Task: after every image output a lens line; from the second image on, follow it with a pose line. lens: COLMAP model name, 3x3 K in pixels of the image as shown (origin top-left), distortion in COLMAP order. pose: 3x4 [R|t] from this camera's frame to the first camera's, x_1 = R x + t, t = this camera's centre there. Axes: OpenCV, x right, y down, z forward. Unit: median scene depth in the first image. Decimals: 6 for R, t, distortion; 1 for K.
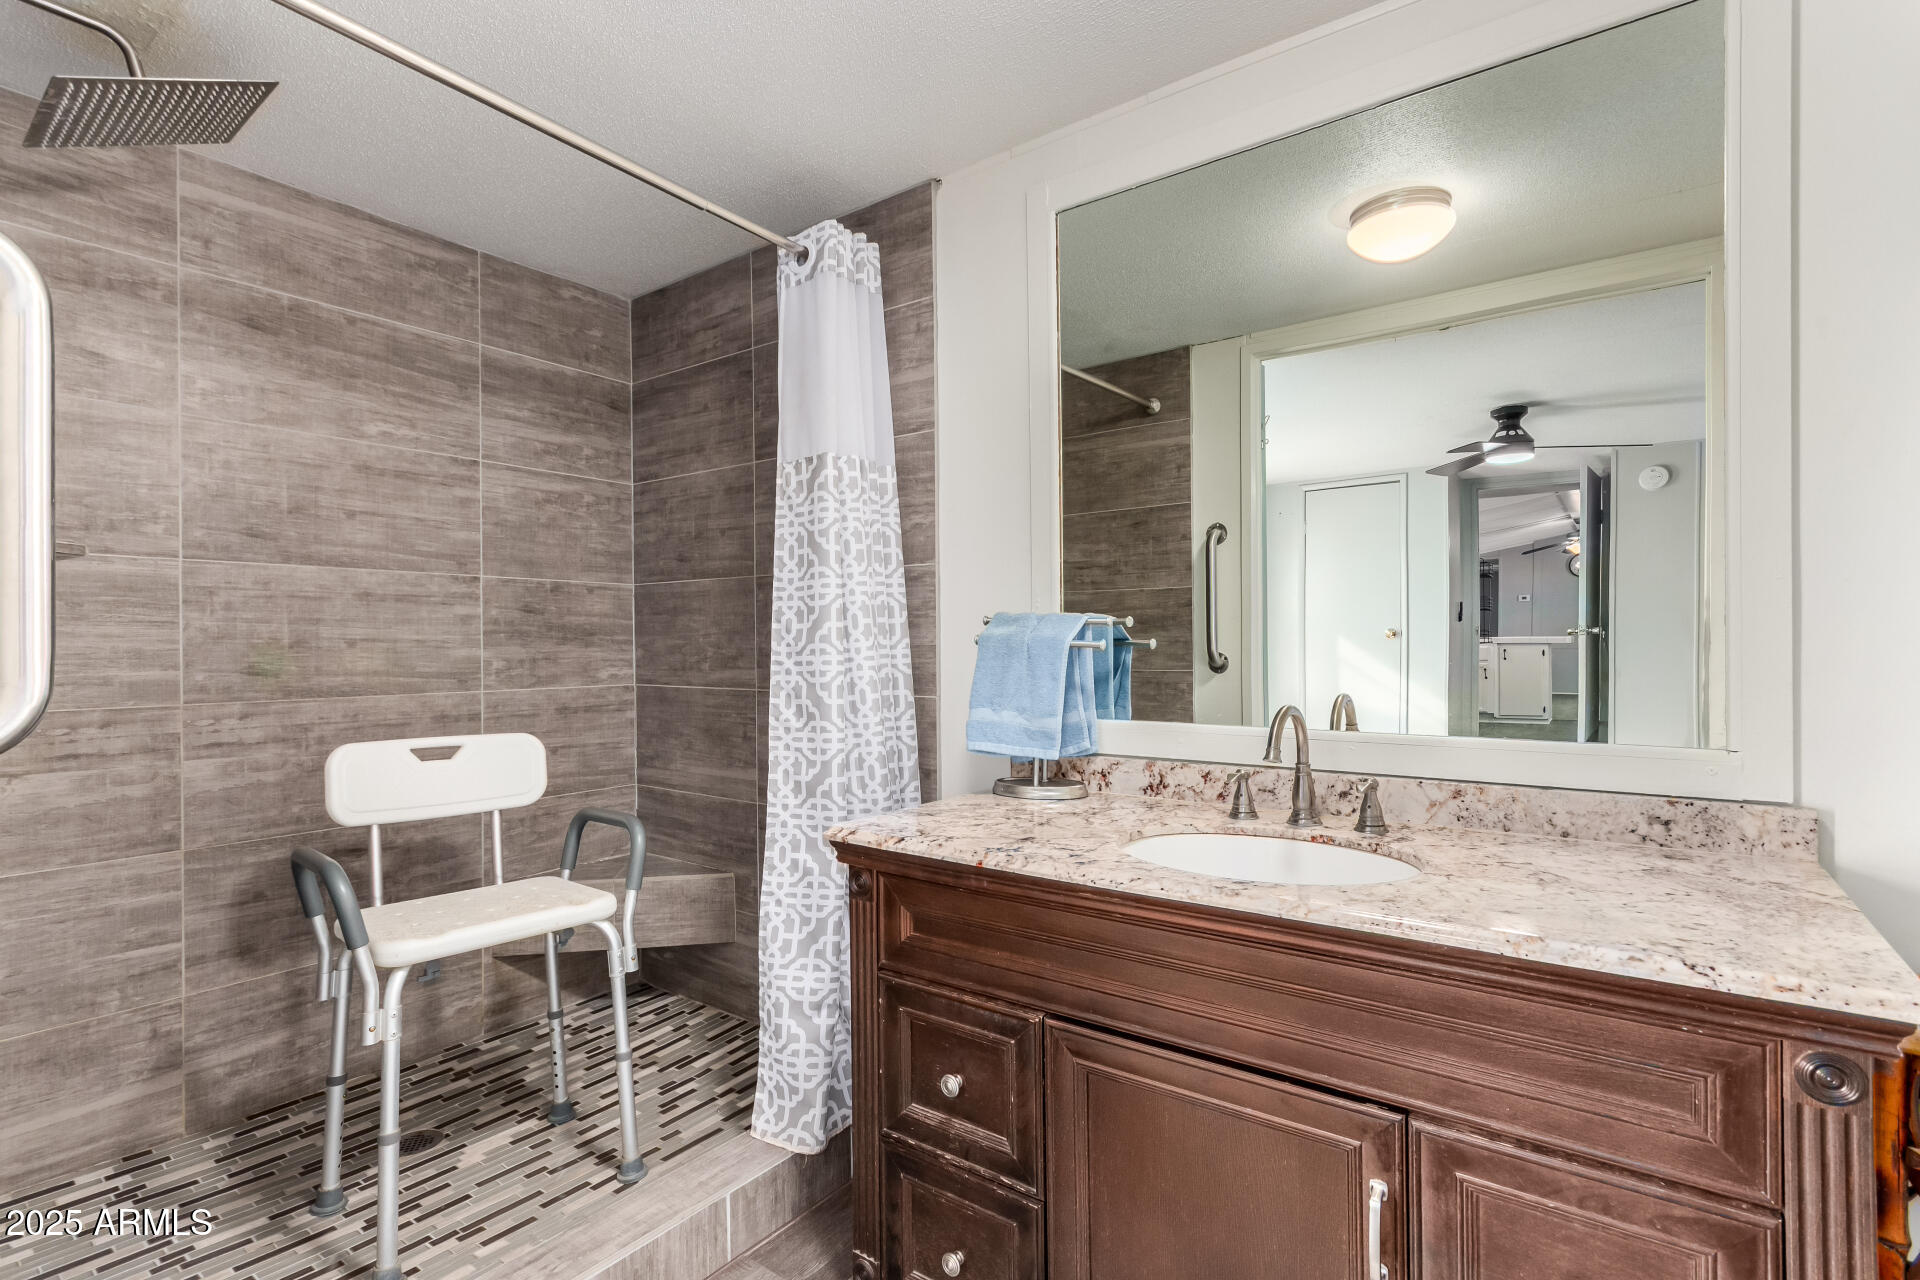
lens RADIAL K [[887.8, 0, 958.5], [0, 887.8, 643.6], [0, 0, 1]] dist [-0.002178, 0.002238]
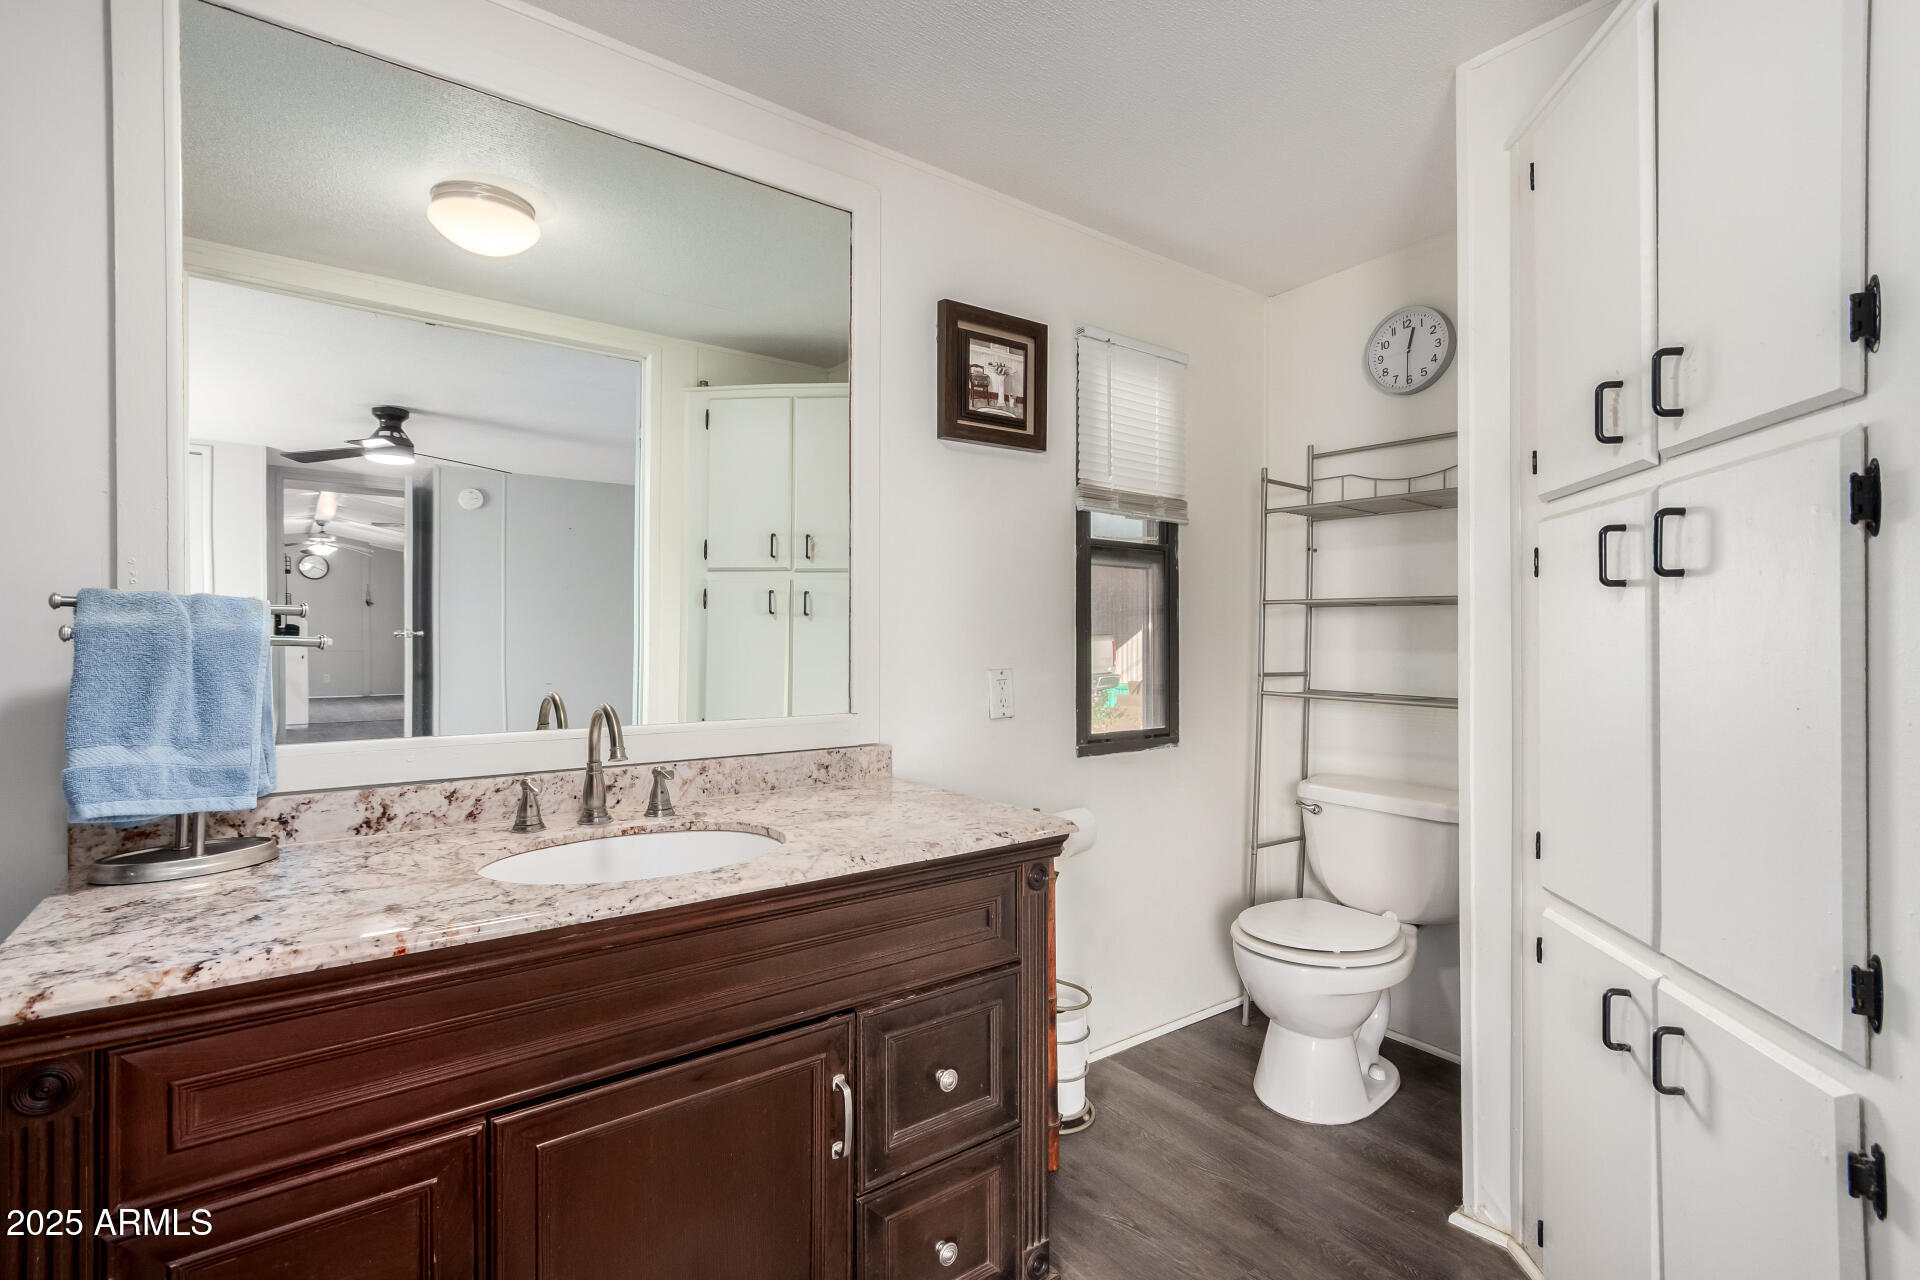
lens RADIAL K [[887.8, 0, 949.8], [0, 887.8, 643.2], [0, 0, 1]] dist [-0.002178, 0.002238]
pose [[0.297467, 0.005576, 0.954716, -0.370236], [-0.001395, 0.999984, -0.005406, 0.005740], [-0.954731, 0.000276, 0.297470, 0.270627]]
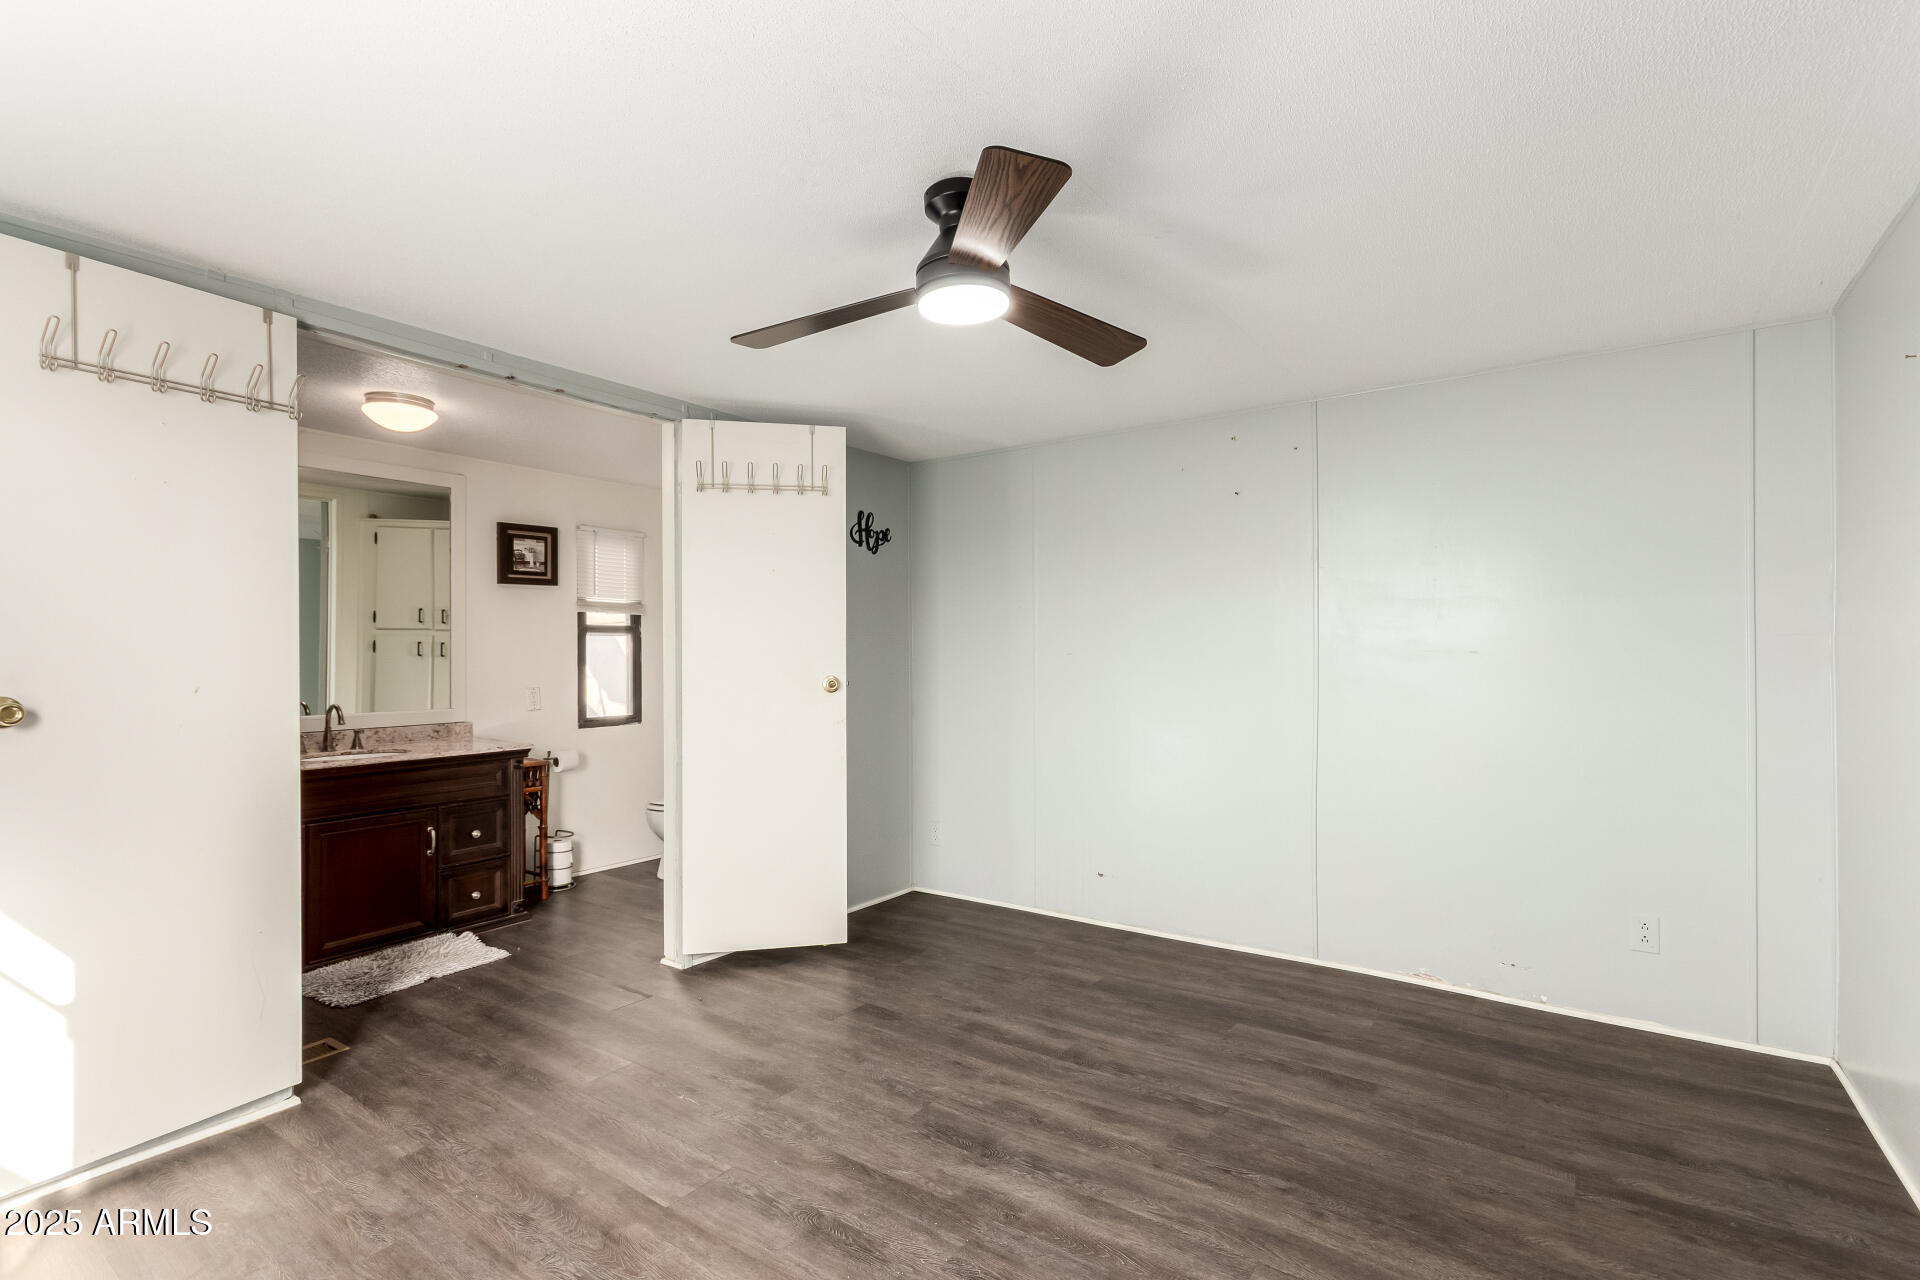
lens RADIAL K [[887.8, 0, 960.8], [0, 887.8, 650.6], [0, 0, 1]] dist [-0.002178, 0.002238]
pose [[-0.017841, 0.006622, 0.999819, -1.831223], [0.006217, 0.999959, -0.006512, -0.049666], [-0.999822, 0.006100, -0.017882, -0.646988]]
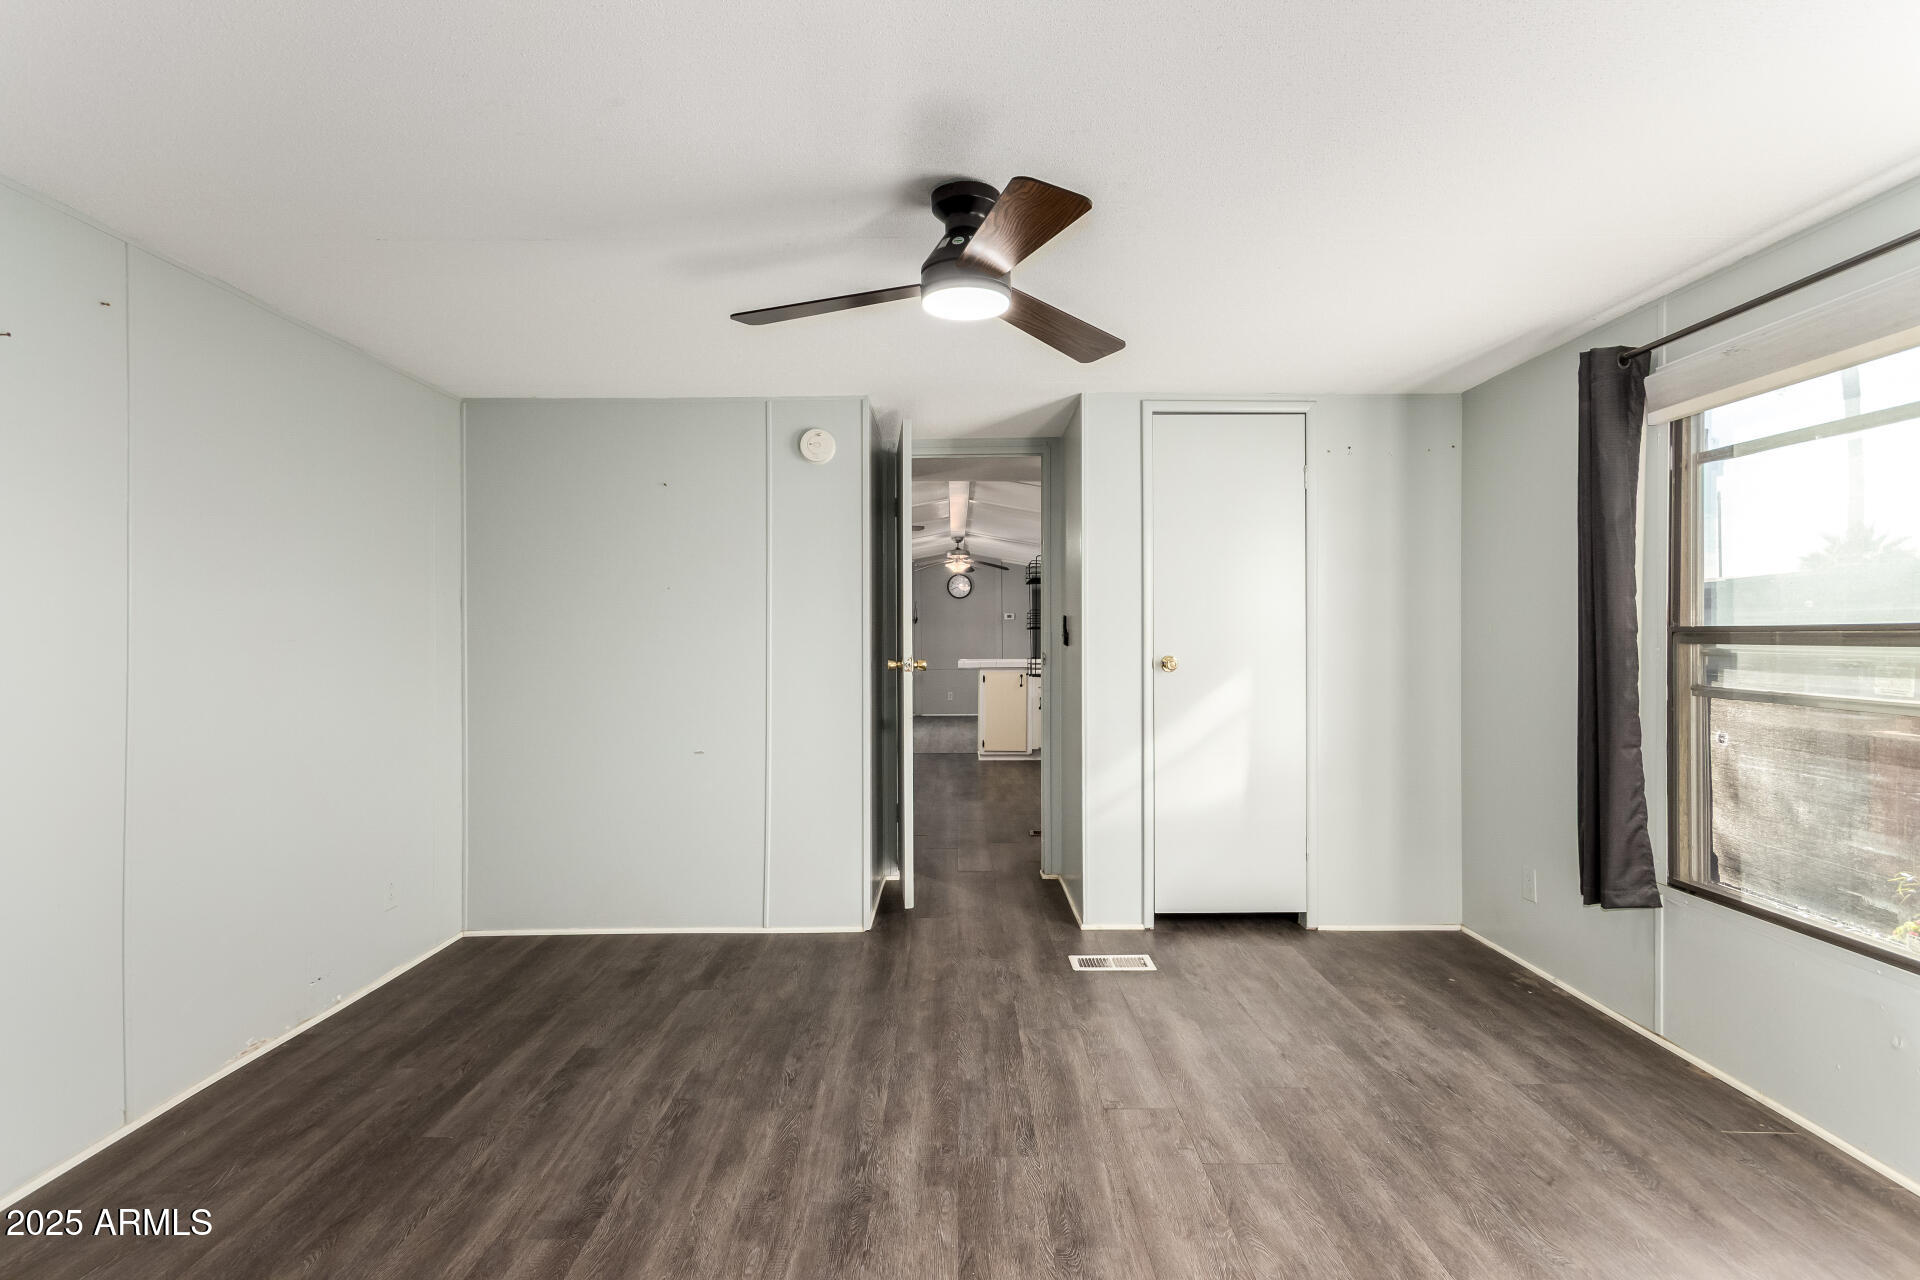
lens RADIAL K [[887.8, 0, 954.3], [0, 887.8, 651.1], [0, 0, 1]] dist [-0.002178, 0.002238]
pose [[-0.802138, 0.012317, -0.597011, -0.139361], [0.004946, 0.999890, 0.013985, -0.050398], [0.597118, 0.008265, -0.802111, 0.189536]]
